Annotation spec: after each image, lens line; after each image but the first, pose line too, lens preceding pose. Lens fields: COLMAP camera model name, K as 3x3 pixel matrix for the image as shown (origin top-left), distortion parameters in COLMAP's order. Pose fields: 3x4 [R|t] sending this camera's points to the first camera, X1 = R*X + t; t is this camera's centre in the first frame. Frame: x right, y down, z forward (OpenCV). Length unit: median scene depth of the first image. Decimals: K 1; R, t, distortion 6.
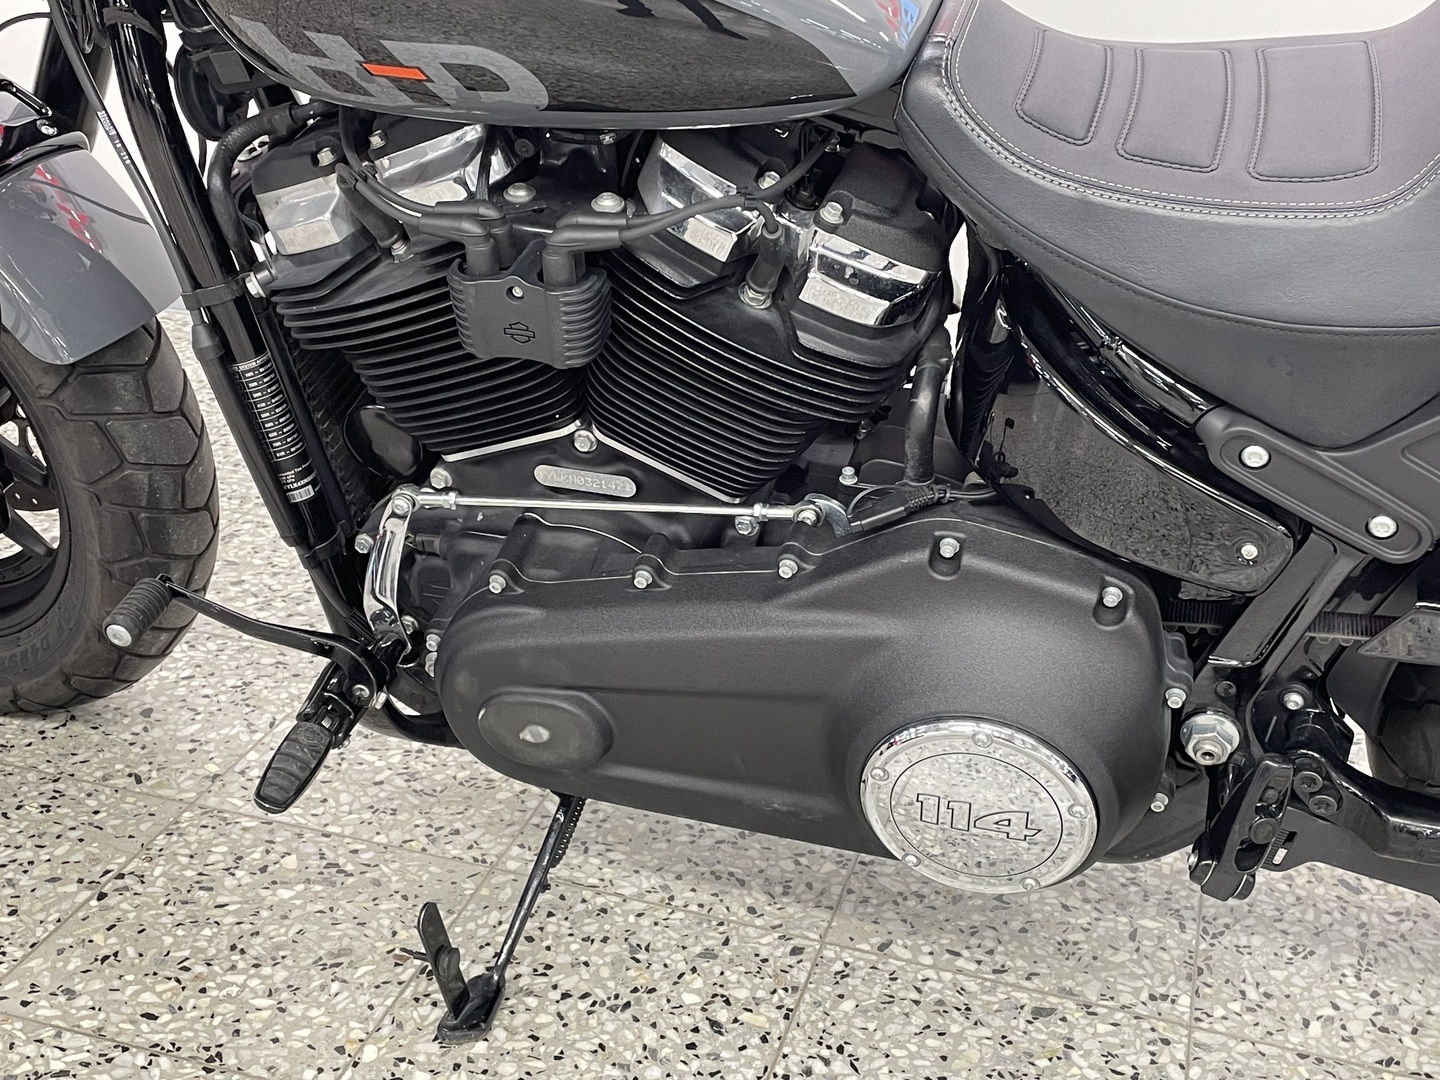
lens RADIAL K [[1756.6, 0, 713.0], [0, 1756.6, 533.9], [0, 0, 1]] dist [0.111469, -0.193141]
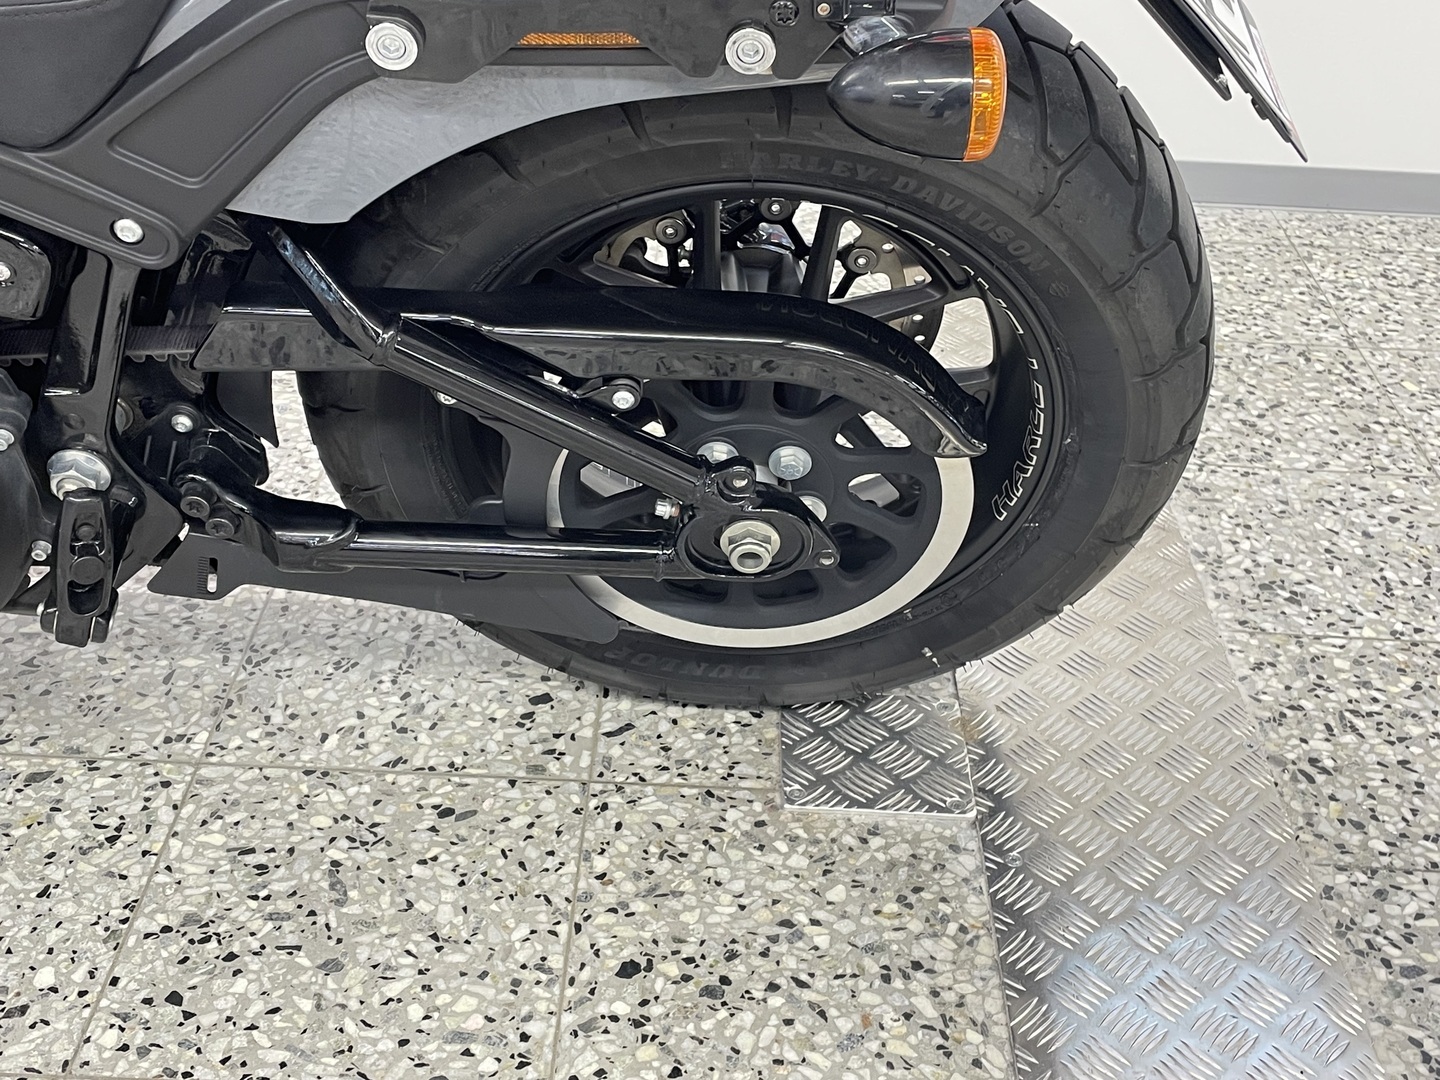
lens RADIAL K [[1759.3, 0, 724.9], [0, 1759.3, 522.3], [0, 0, 1]] dist [0.127473, -0.273467]
pose [[0.960958, -0.140616, 0.238302, 0.338330], [0.103048, 0.981161, 0.163416, 0.019682], [-0.256791, -0.132479, 0.957344, 0.016440]]
